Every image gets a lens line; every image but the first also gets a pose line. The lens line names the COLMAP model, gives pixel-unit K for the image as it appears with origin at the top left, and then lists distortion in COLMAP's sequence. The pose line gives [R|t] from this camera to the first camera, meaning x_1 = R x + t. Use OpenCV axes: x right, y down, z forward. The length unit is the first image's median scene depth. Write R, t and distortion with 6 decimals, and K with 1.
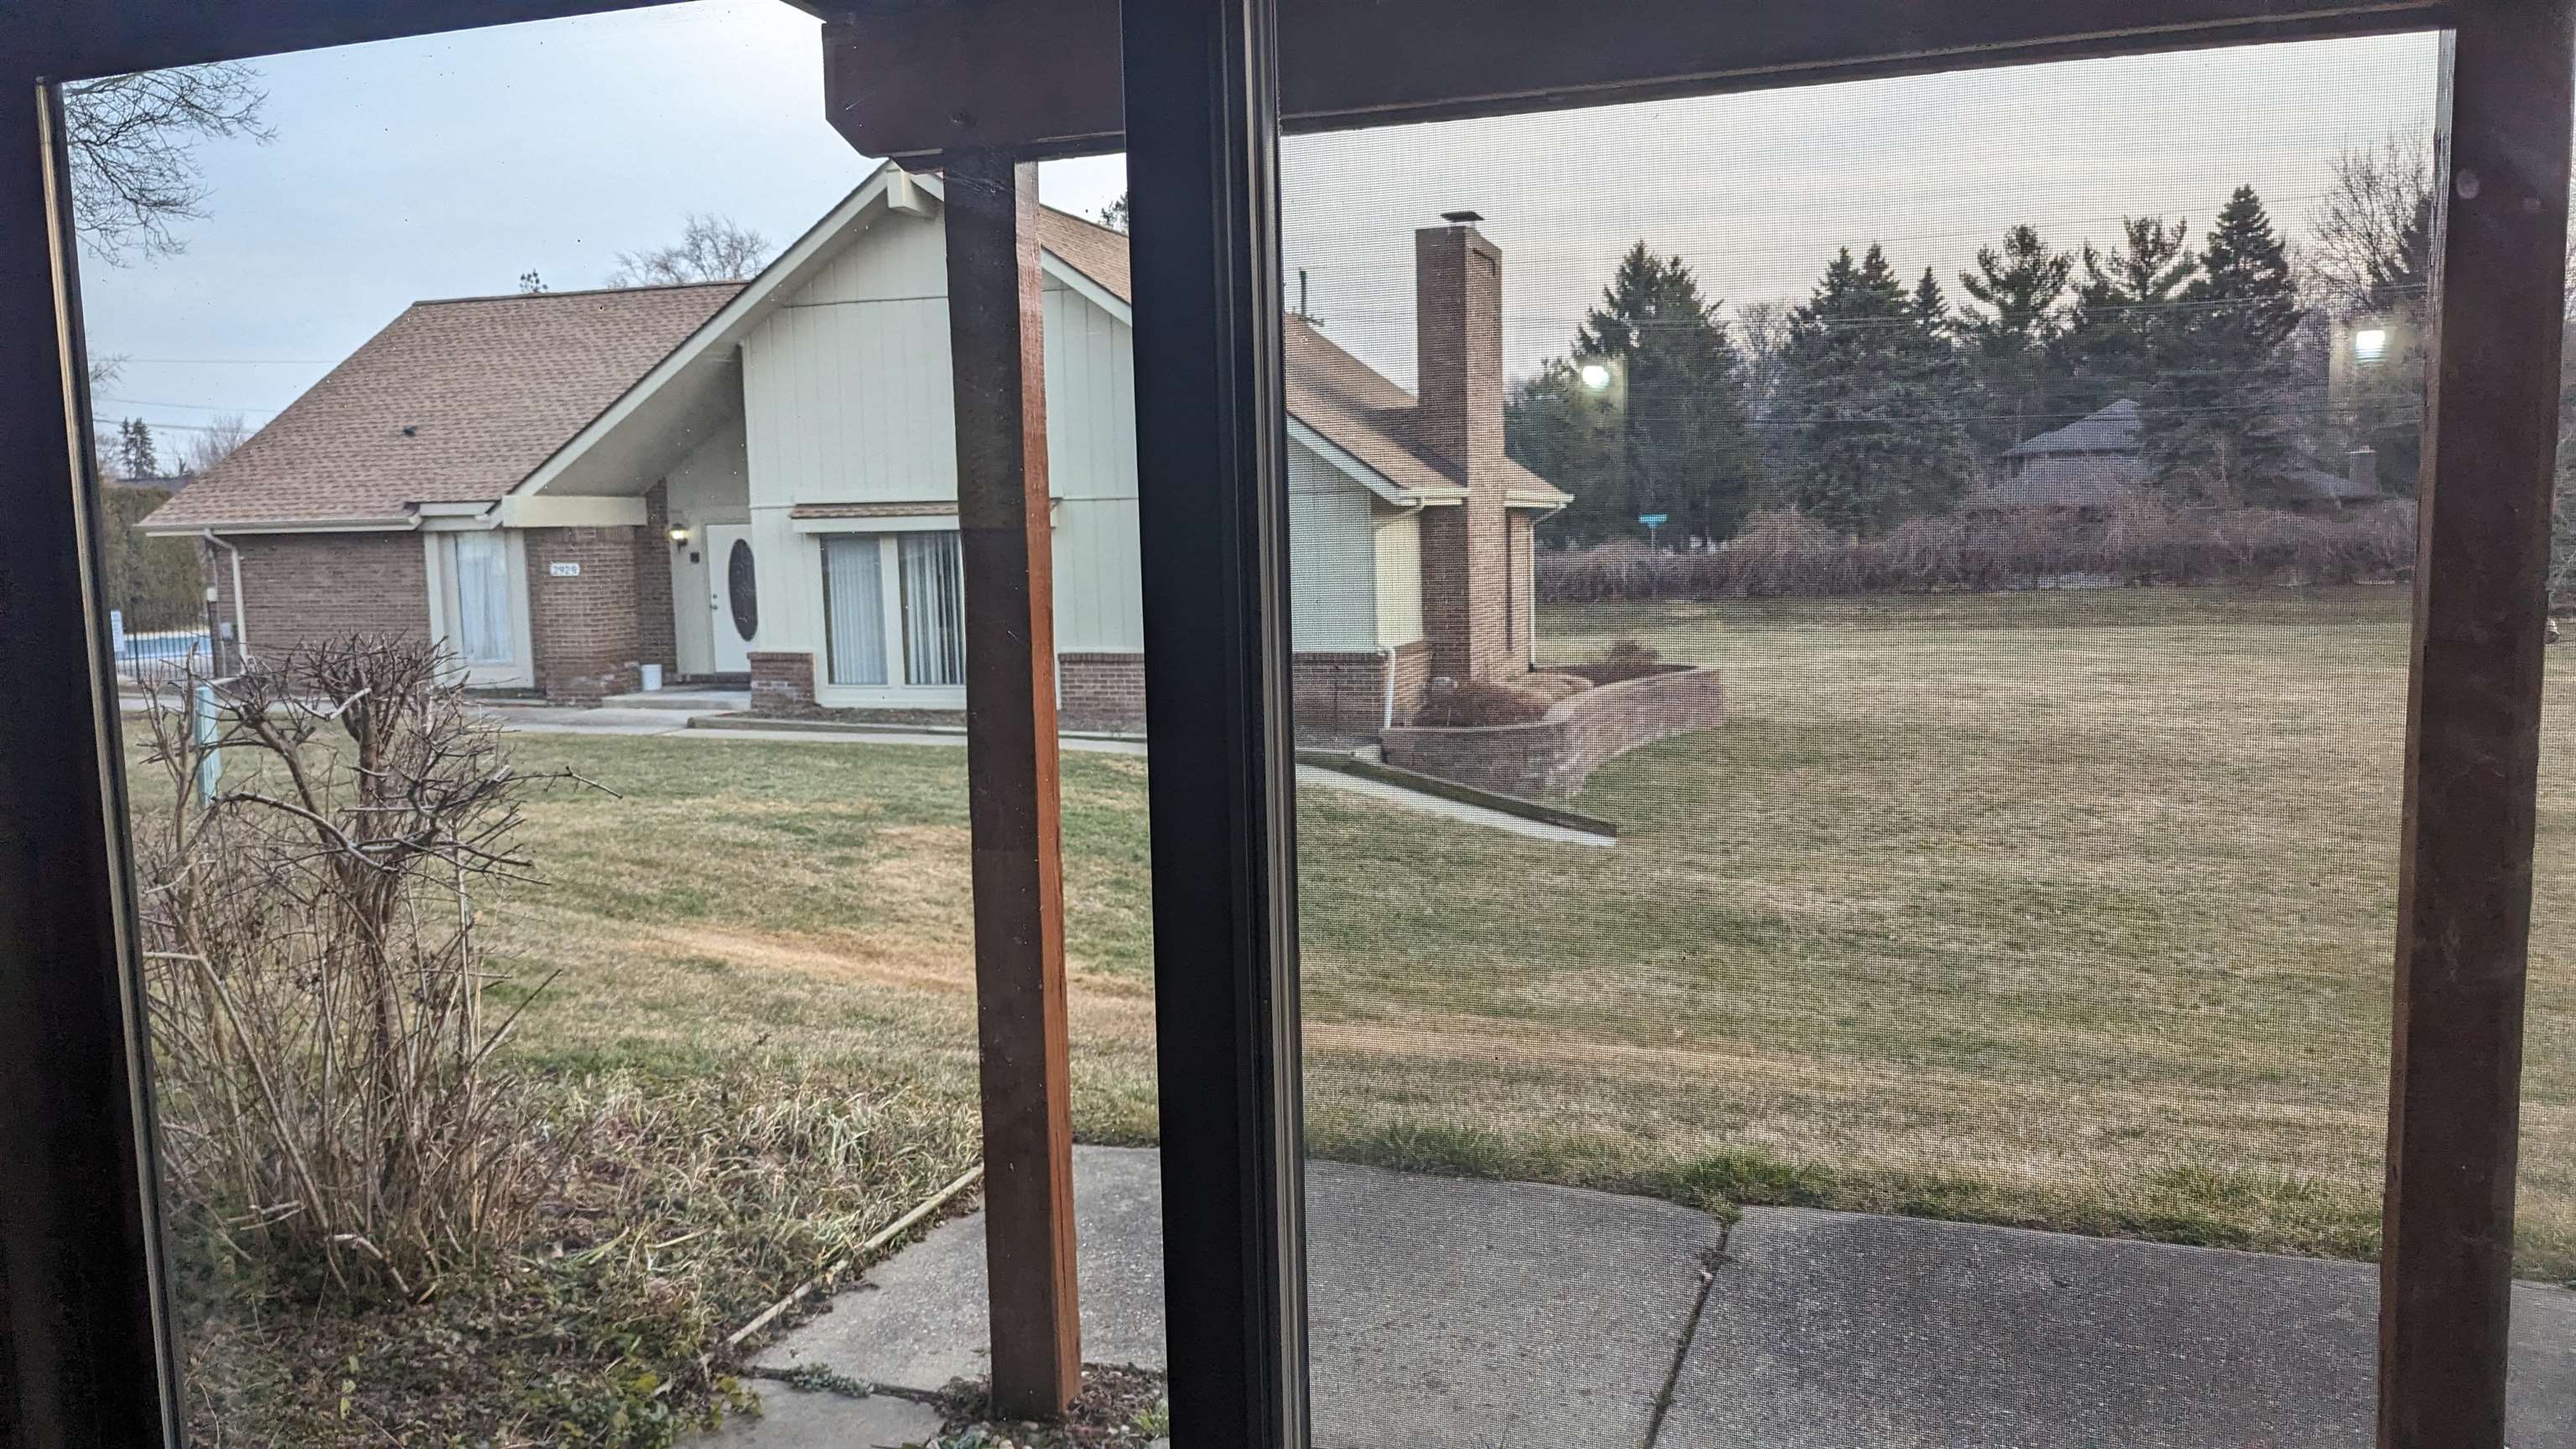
lens RADIAL K [[1815.2, 0, 1279.4], [0, 1815.2, 743.2], [0, 0, 1]] dist [0.063199, -0.050335]
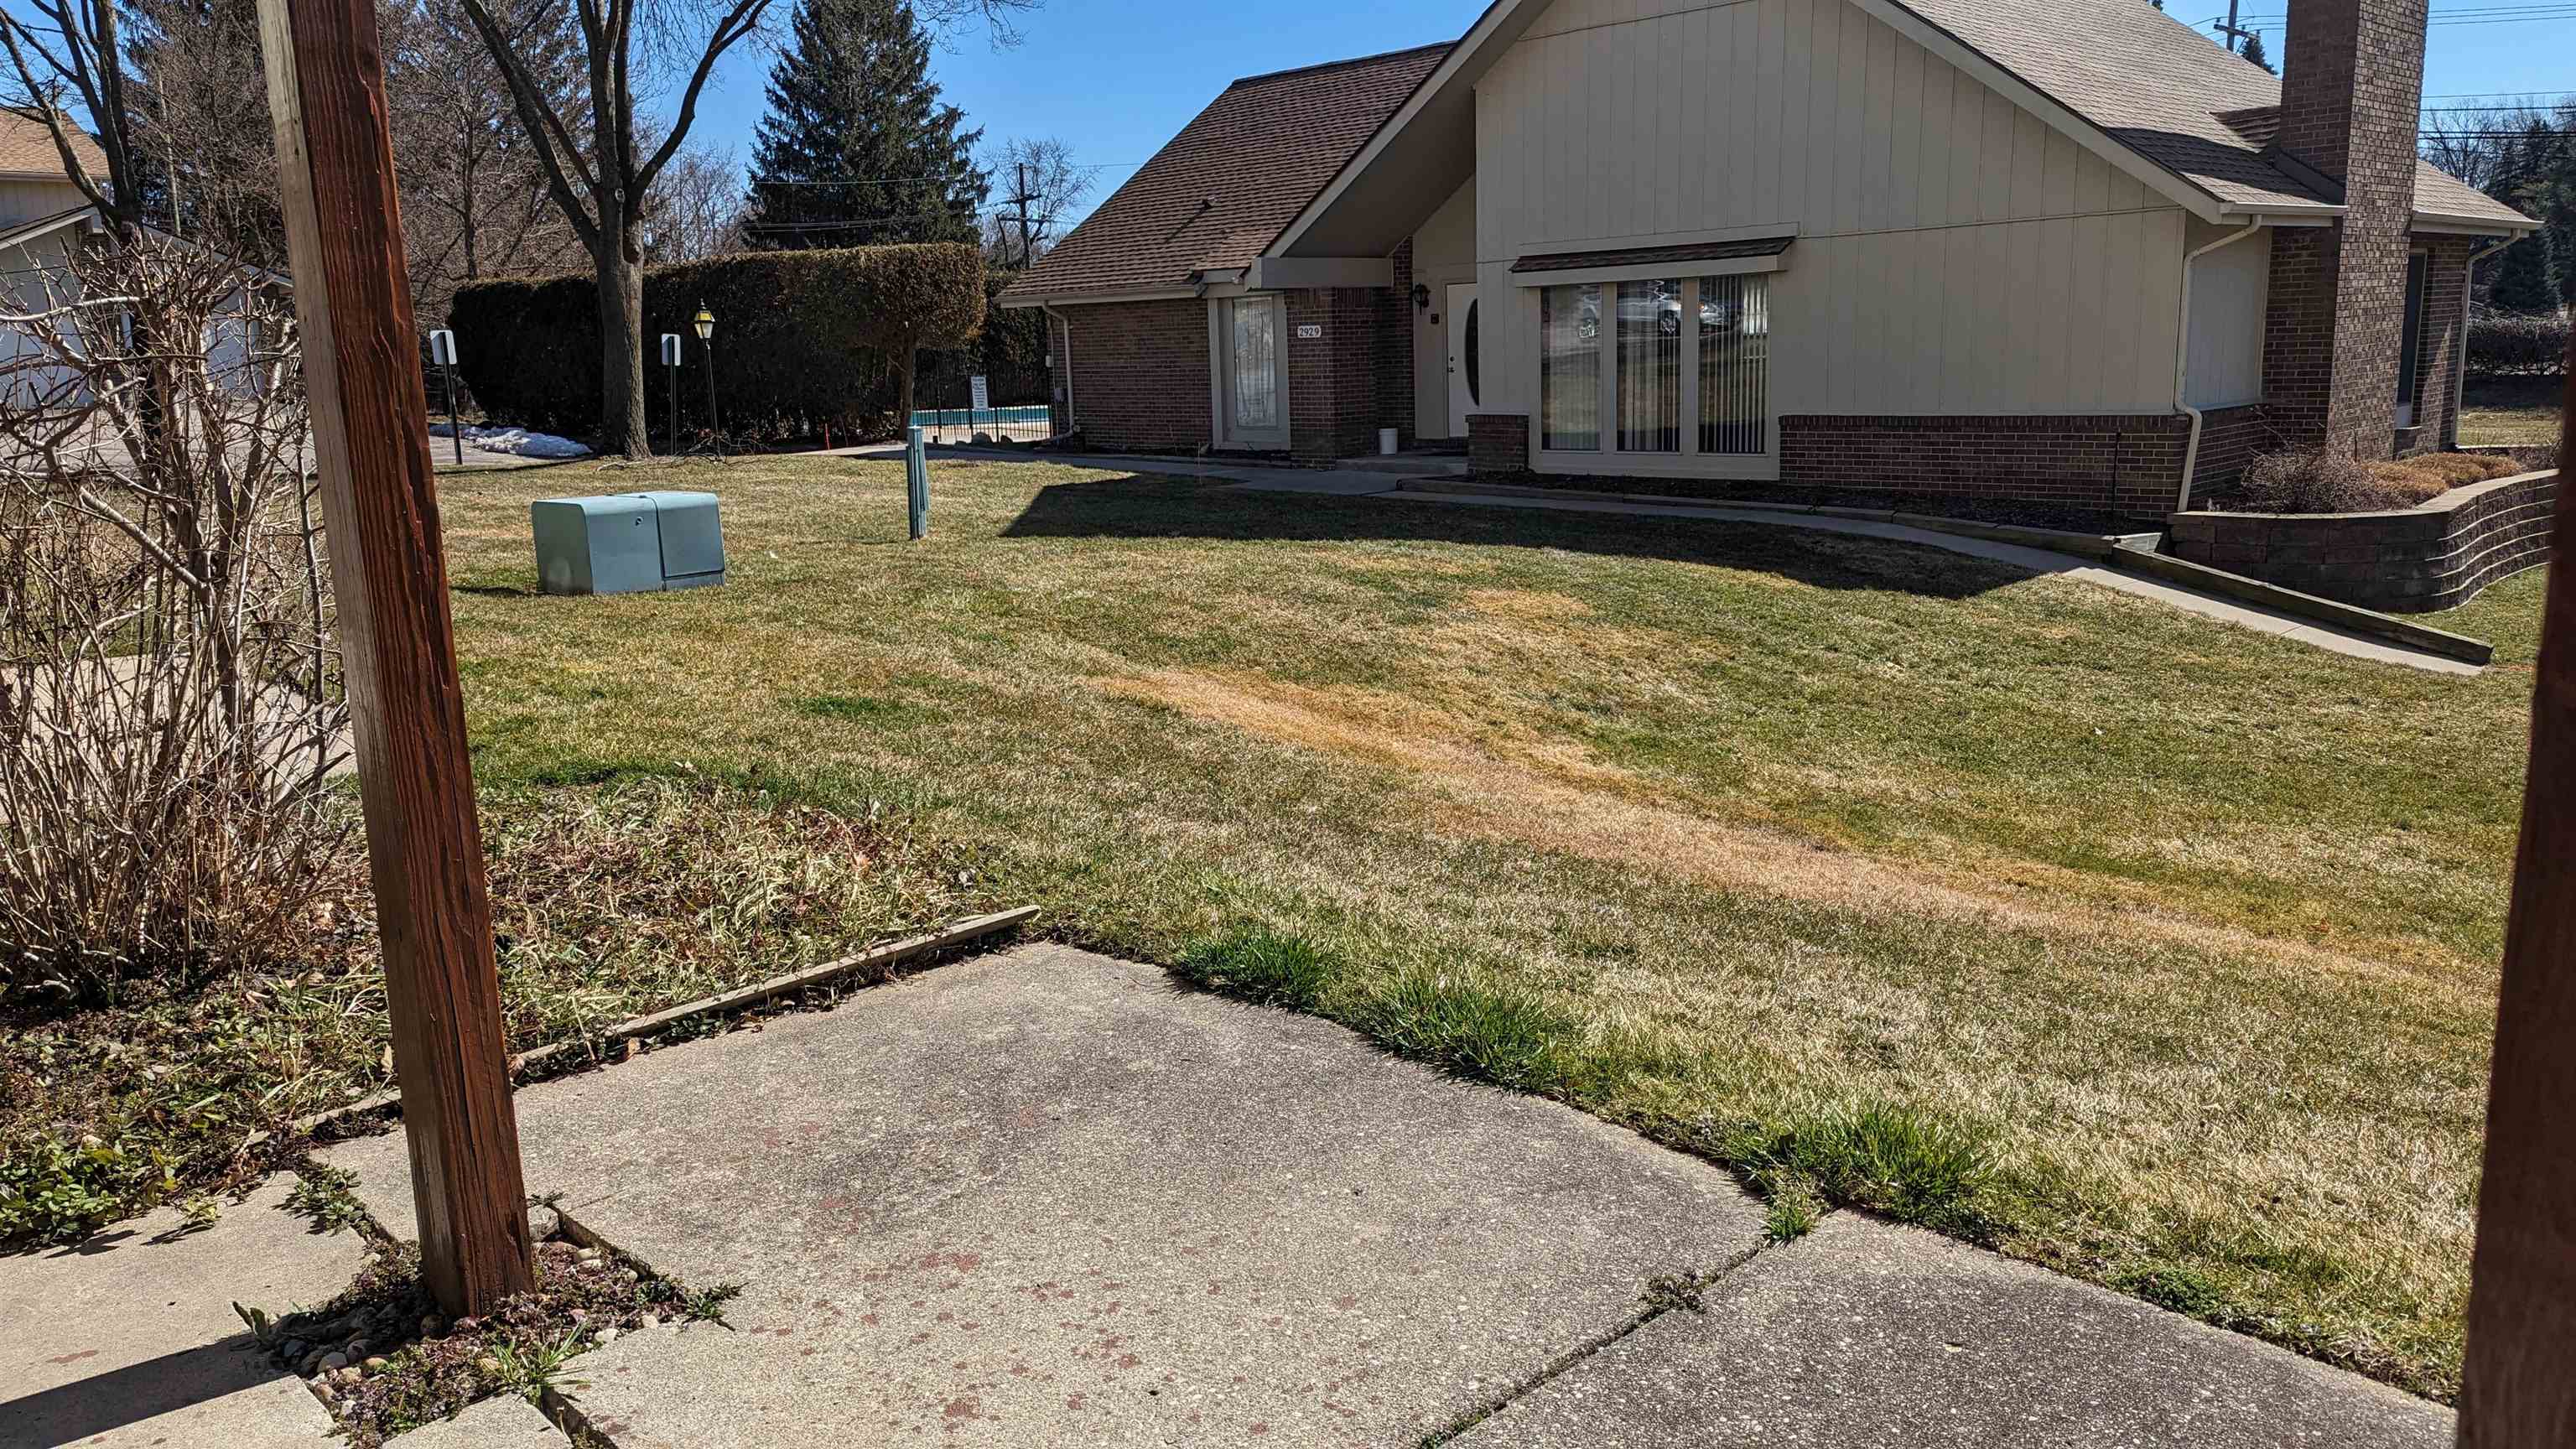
lens RADIAL K [[1815.2, 0, 1272.0], [0, 1815.2, 697.7], [0, 0, 1]] dist [0.063199, -0.050335]
pose [[0.890774, 0.081986, -0.446990, 0.063495], [-0.041644, 0.994180, 0.099361, 0.008242], [0.452535, -0.069894, 0.889003, 0.078987]]
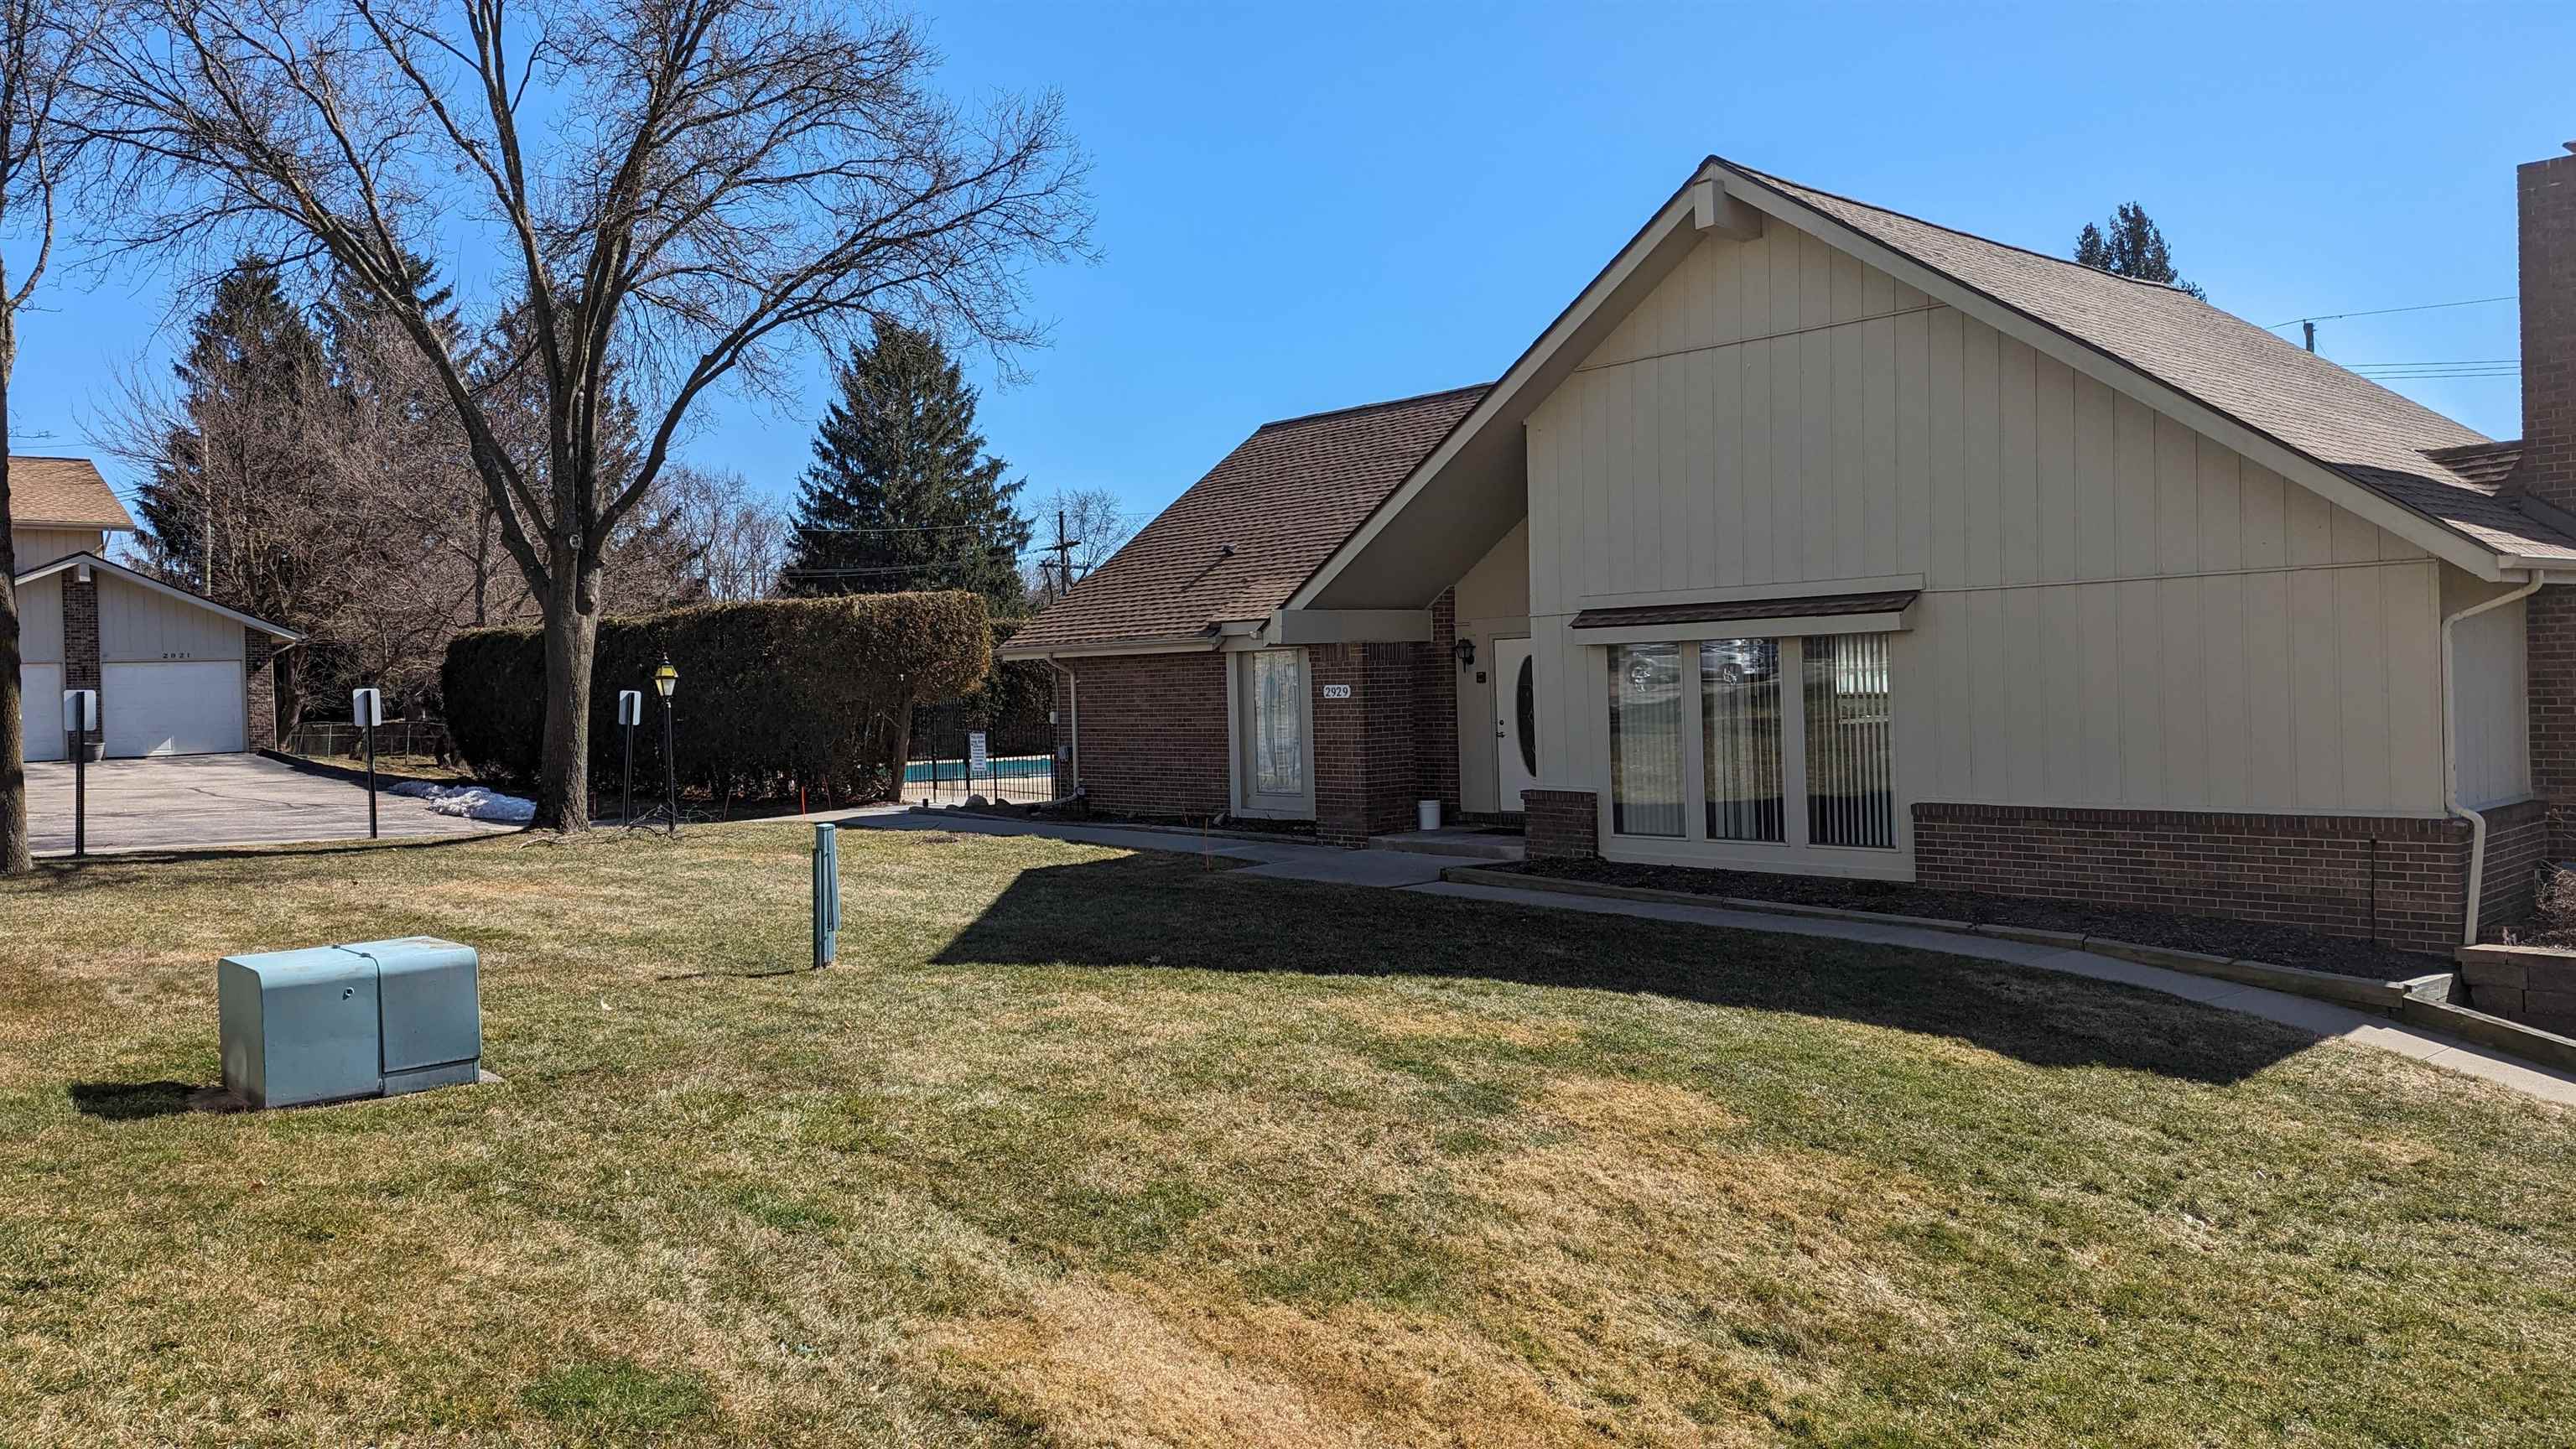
lens RADIAL K [[1815.2, 0, 1263.0], [0, 1815.2, 709.5], [0, 0, 1]] dist [0.063199, -0.050335]
pose [[0.877856, 0.005649, -0.478892, 0.000107], [-0.047948, 0.995943, -0.076145, -0.018007], [0.476519, 0.089806, 0.874565, 0.221993]]
